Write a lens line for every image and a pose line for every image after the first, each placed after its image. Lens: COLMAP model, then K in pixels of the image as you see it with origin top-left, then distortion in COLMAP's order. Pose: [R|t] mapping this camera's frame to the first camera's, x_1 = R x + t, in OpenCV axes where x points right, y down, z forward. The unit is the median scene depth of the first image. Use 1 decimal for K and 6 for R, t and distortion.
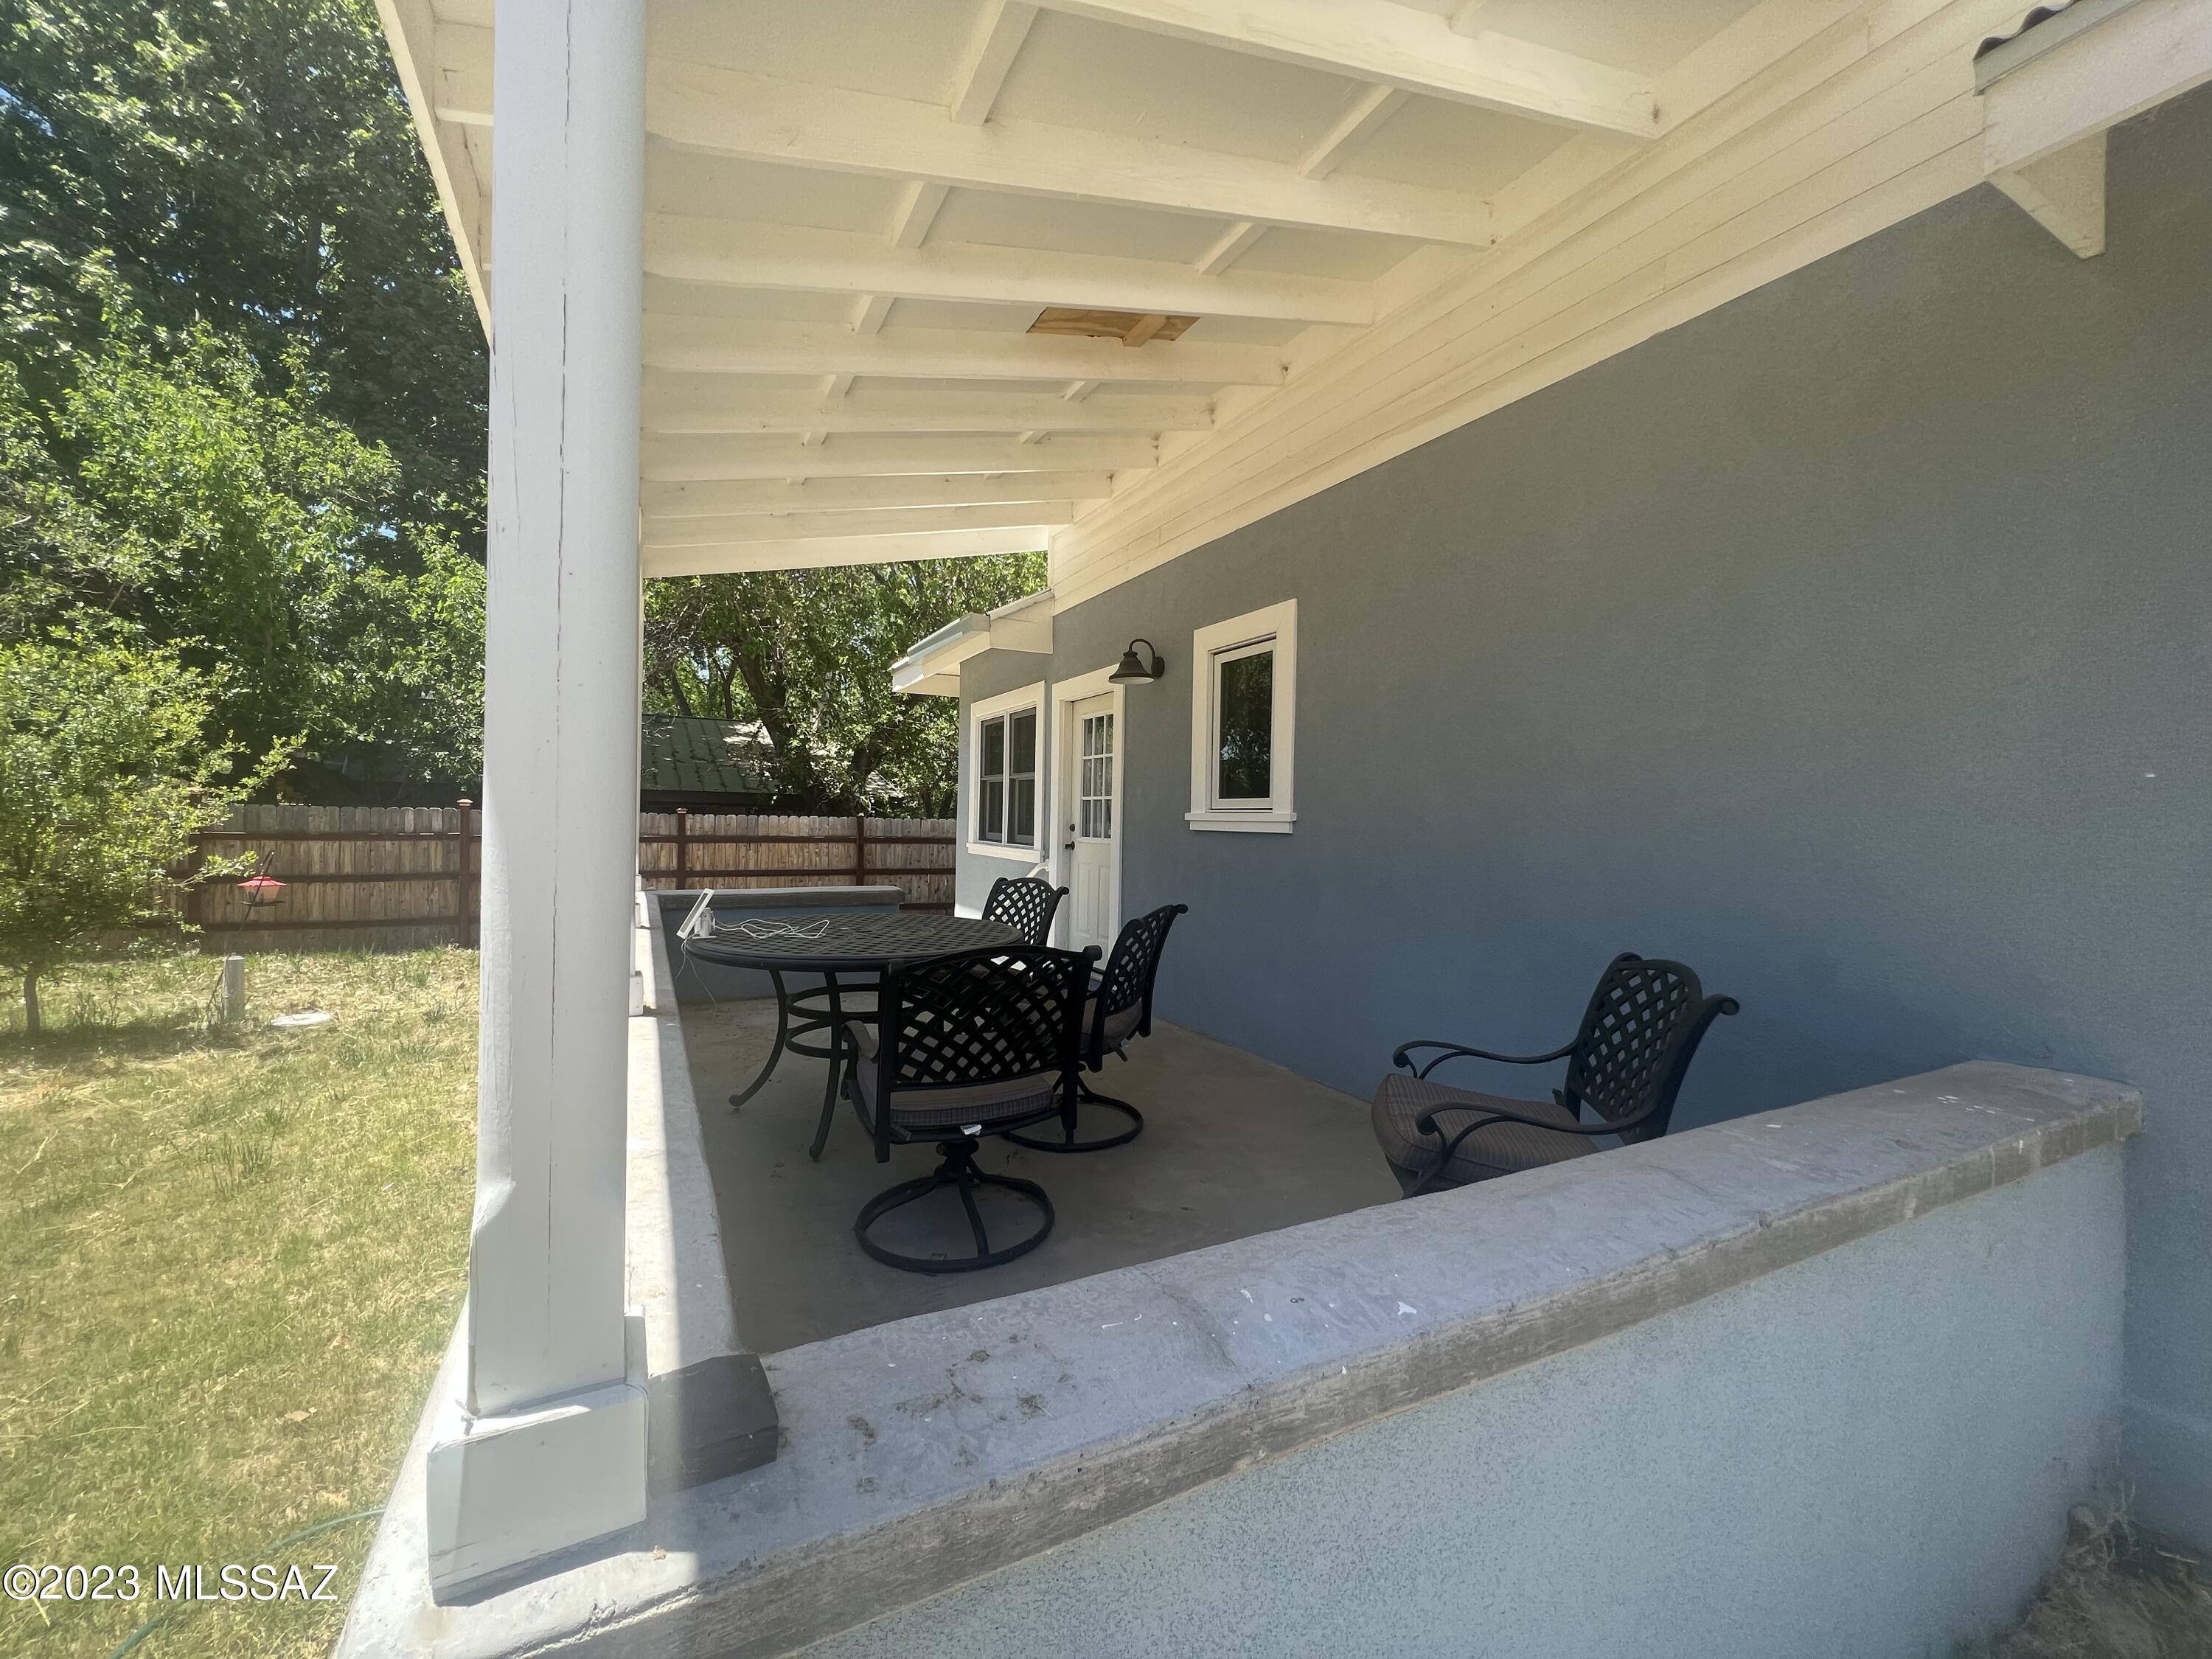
lens RADIAL K [[885.4, 0, 1112.3], [0, 885.4, 828.9], [0, 0, 1]] dist [-0.000429, 0.000240]
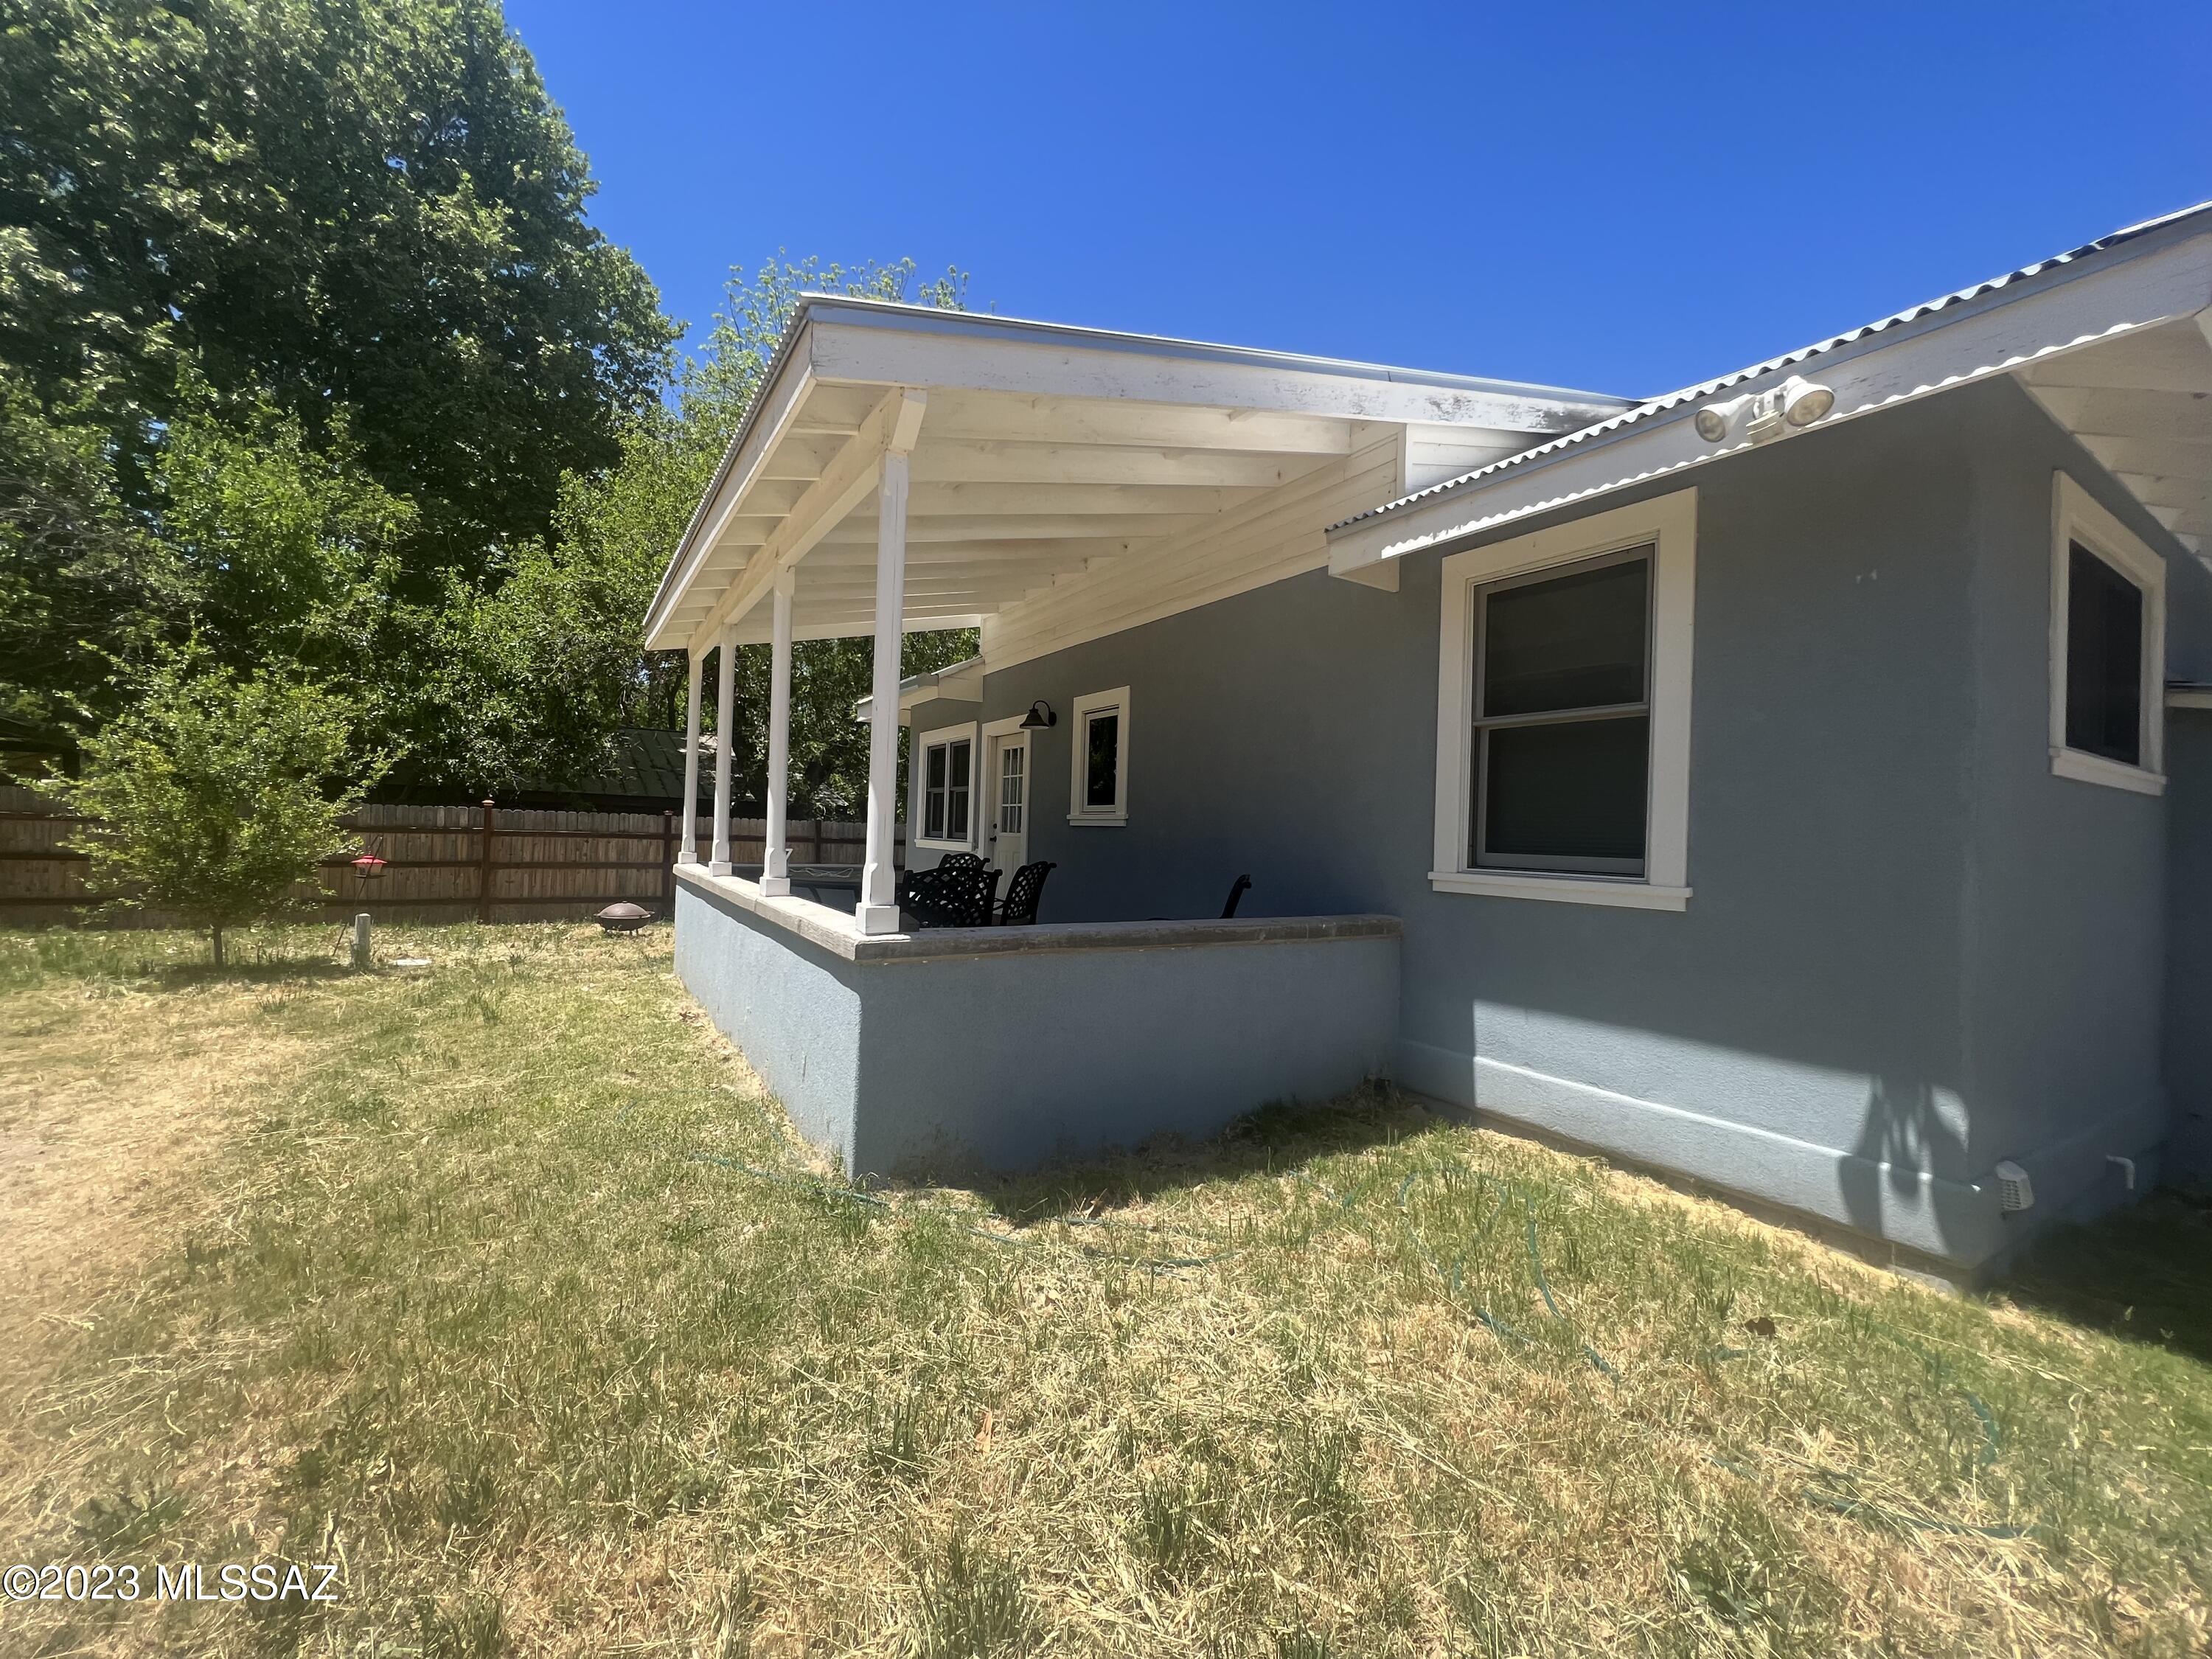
lens RADIAL K [[886.6, 0, 1094.6], [0, 886.6, 832.7], [0, 0, 1]] dist [0.000249, 0.000004]
pose [[0.998096, 0.014545, 0.059937, 0.023140], [-0.013773, 0.999817, -0.013260, 0.020787], [-0.060119, 0.012409, 0.998114, -0.338150]]
